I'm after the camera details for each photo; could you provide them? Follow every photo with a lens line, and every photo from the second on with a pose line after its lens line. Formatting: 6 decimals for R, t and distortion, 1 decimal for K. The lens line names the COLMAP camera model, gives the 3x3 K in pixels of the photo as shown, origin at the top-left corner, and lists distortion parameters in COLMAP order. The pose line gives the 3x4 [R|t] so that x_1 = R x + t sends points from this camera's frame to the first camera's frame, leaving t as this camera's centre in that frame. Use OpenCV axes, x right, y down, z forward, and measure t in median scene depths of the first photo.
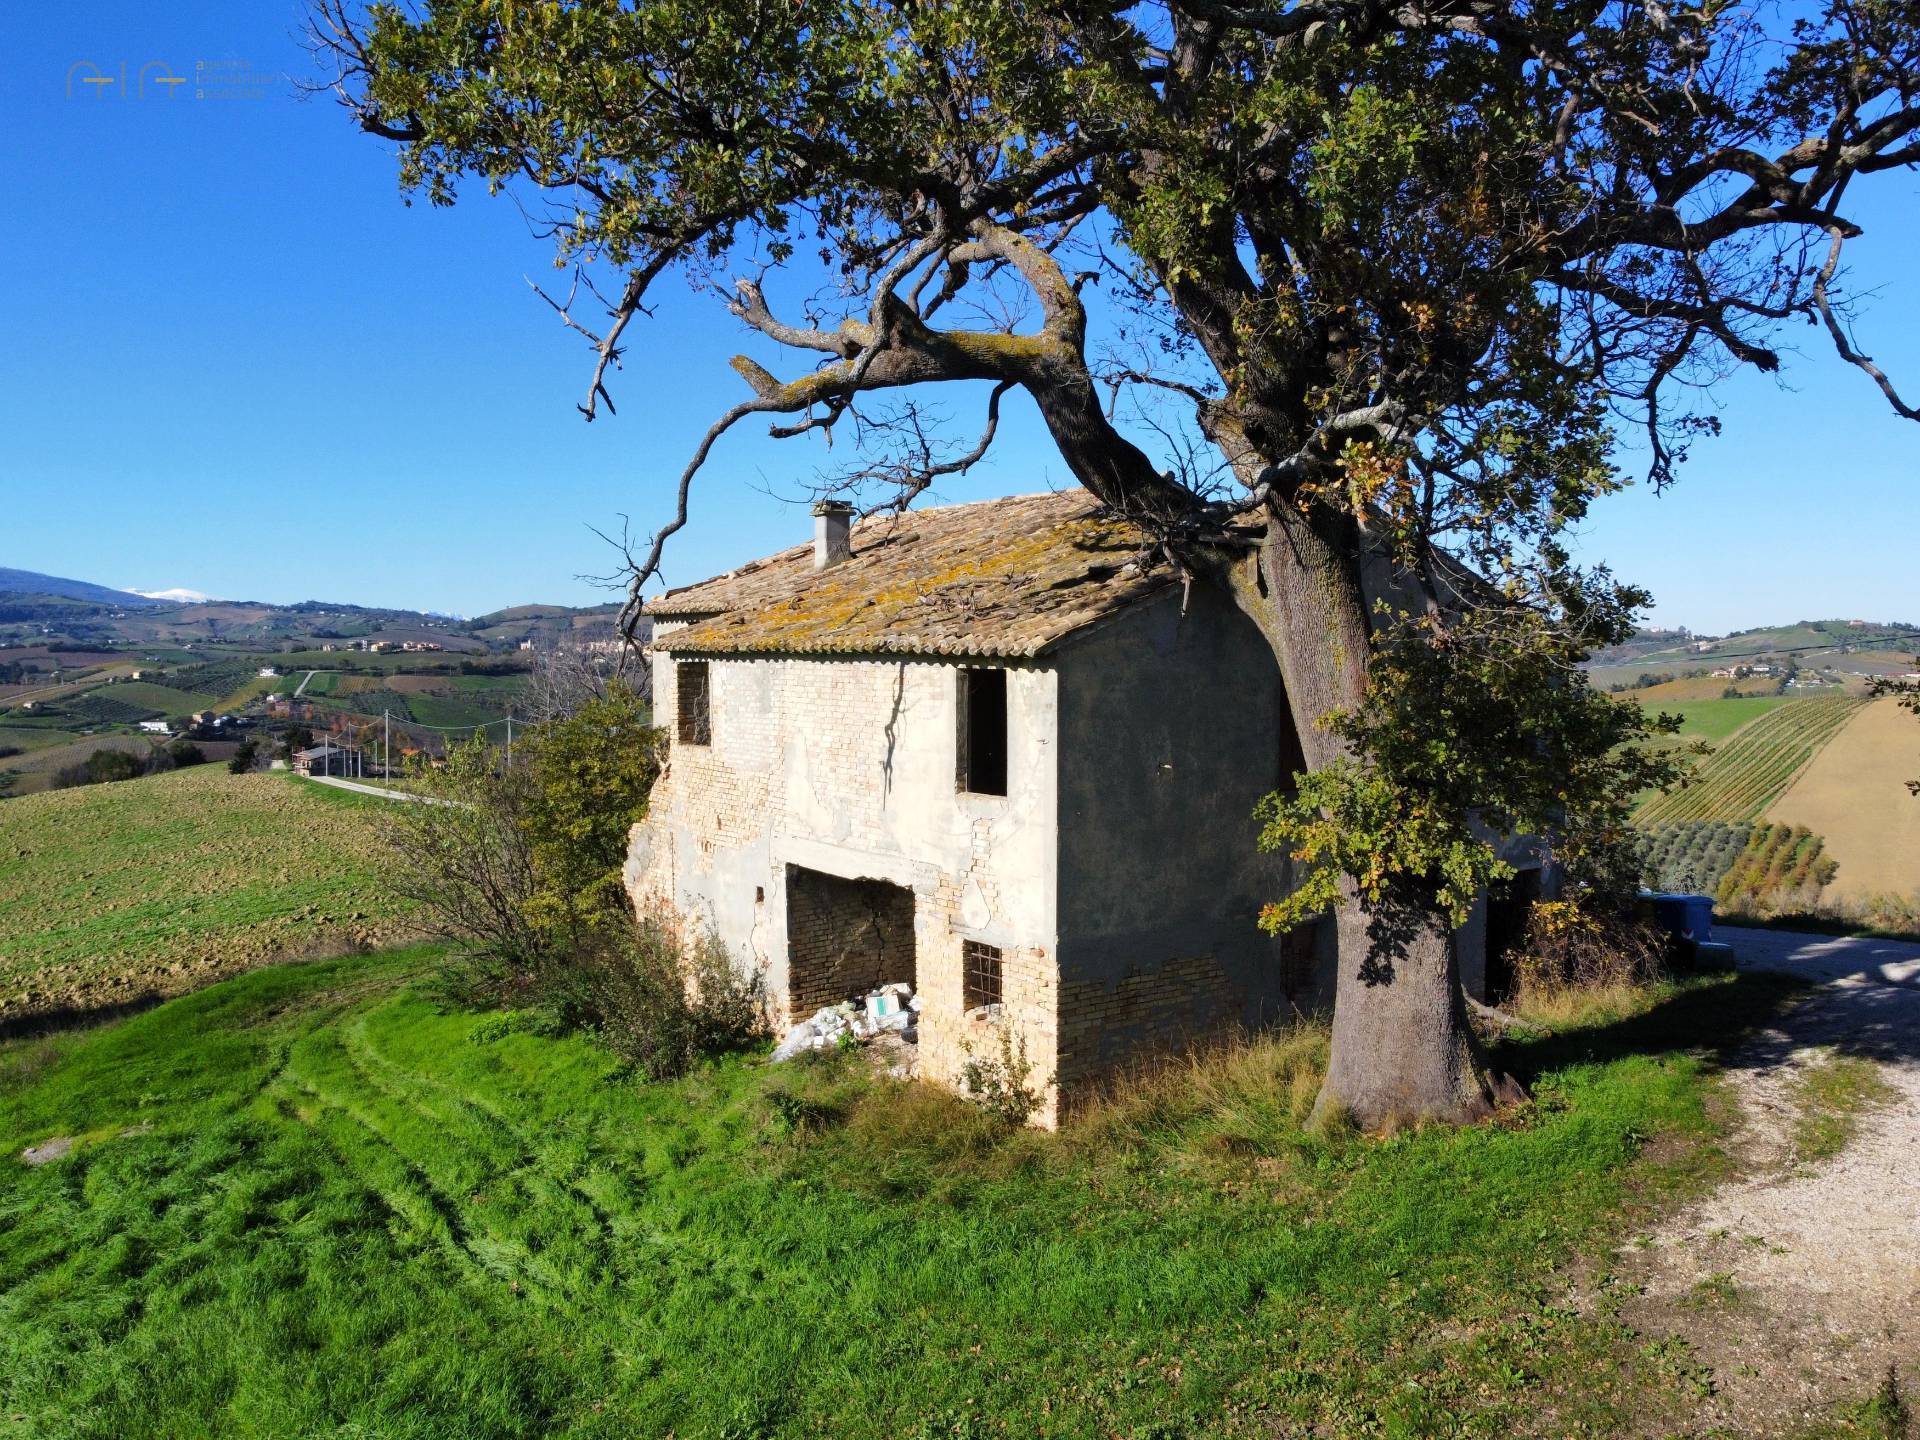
lens RADIAL K [[1460.0, 0, 930.2], [0, 1460.0, 709.3], [0, 0, 1]] dist [0.020024, -0.010827]
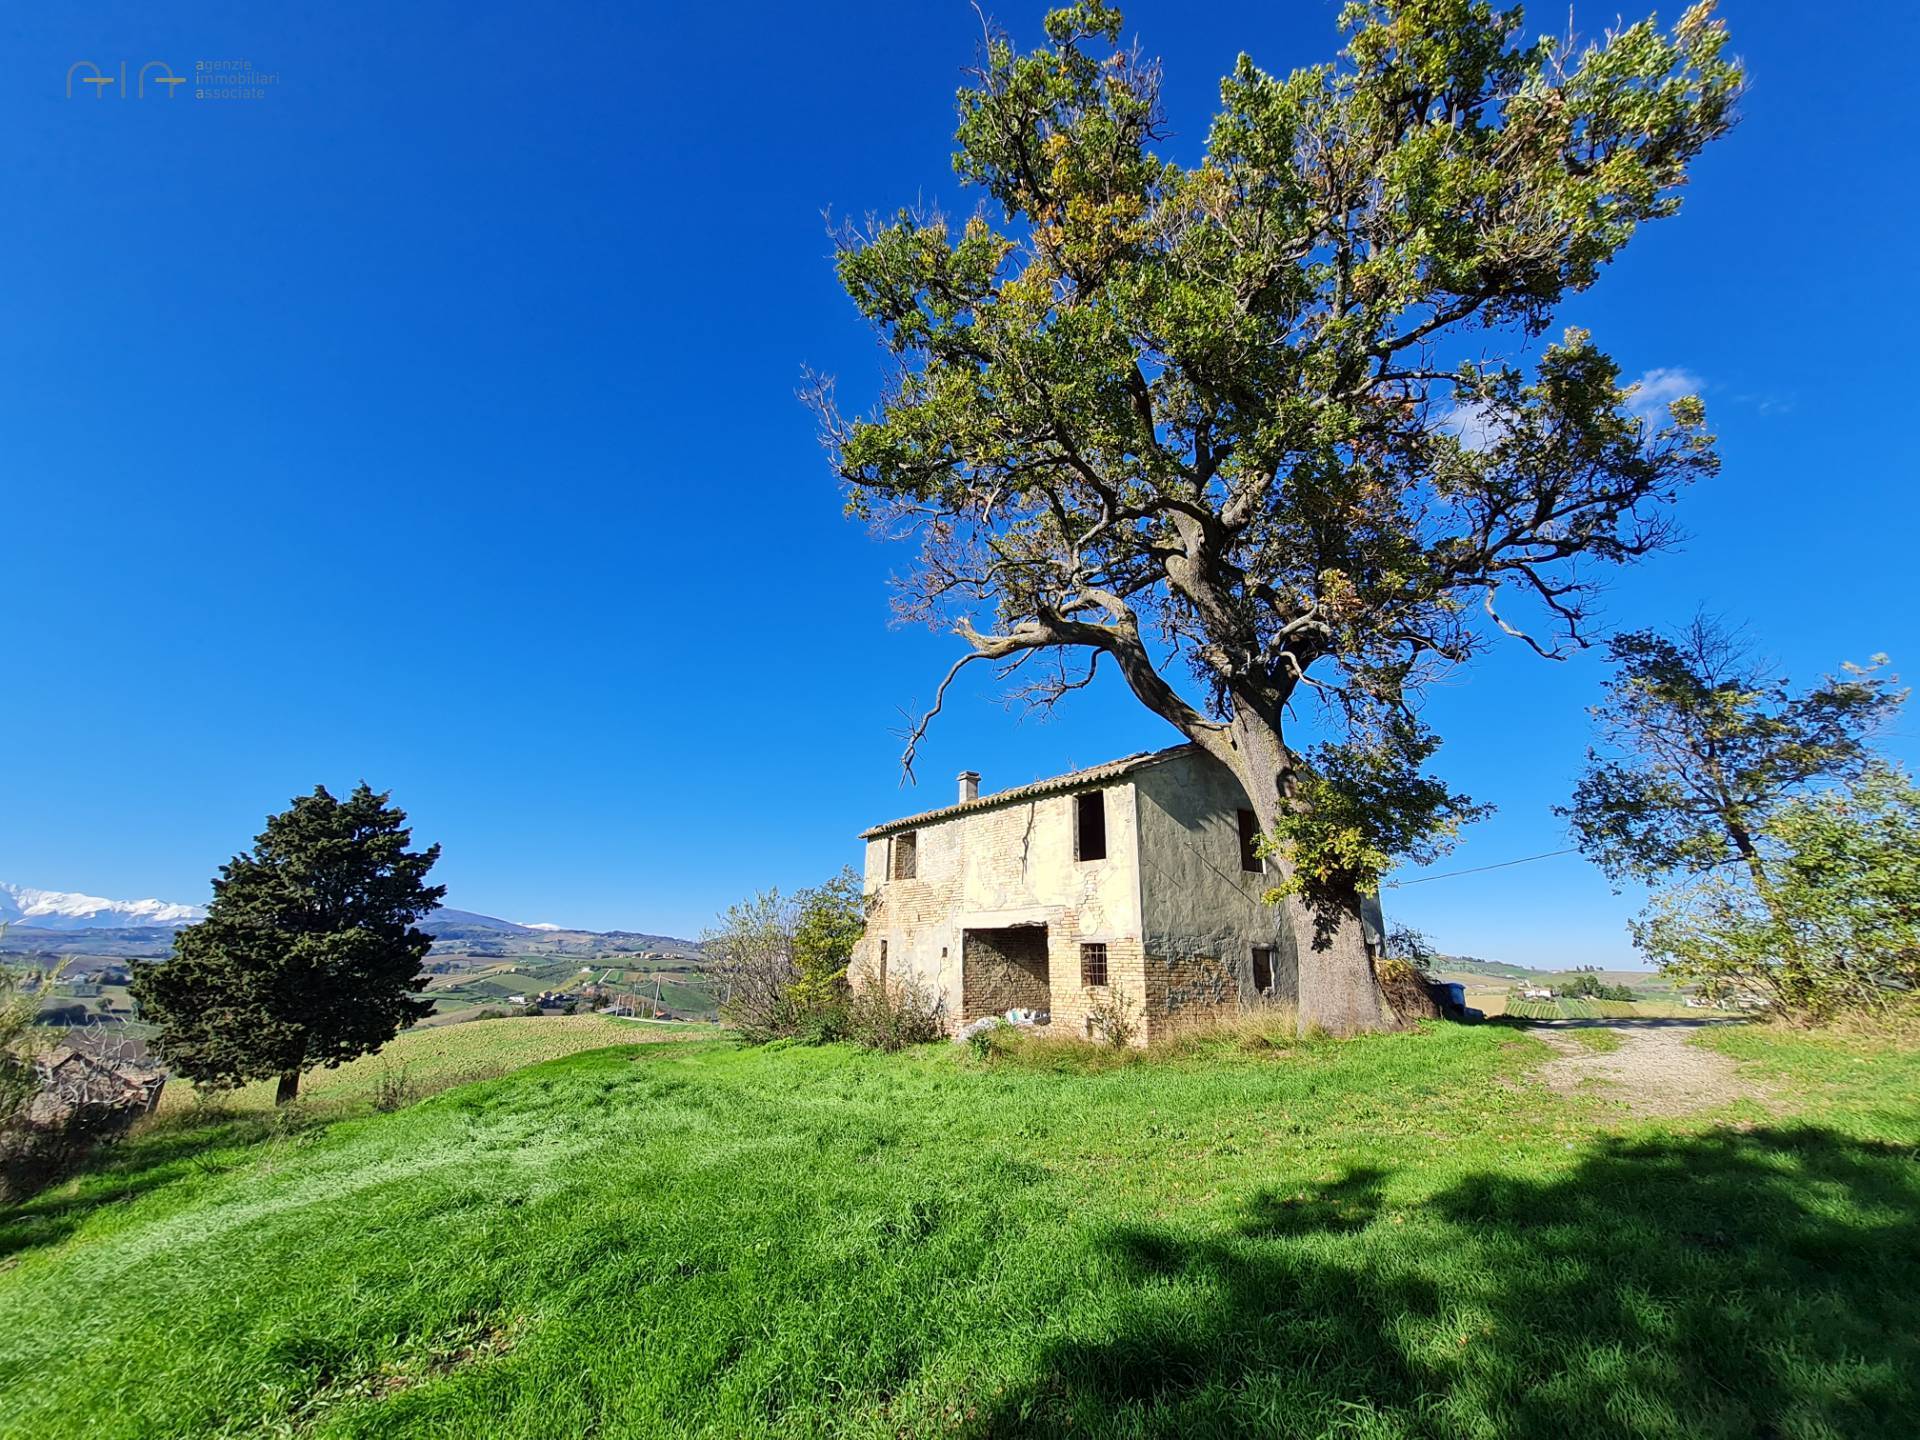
lens RADIAL K [[745.9, 0, 977.6], [0, 745.9, 720.7], [0, 0, 1]] dist [-0.002404, 0.000768]
pose [[0.999105, 0.027828, 0.031845, -0.133658], [-0.014924, 0.936550, -0.350216, 0.213095], [-0.039570, 0.349428, 0.936127, 0.050831]]
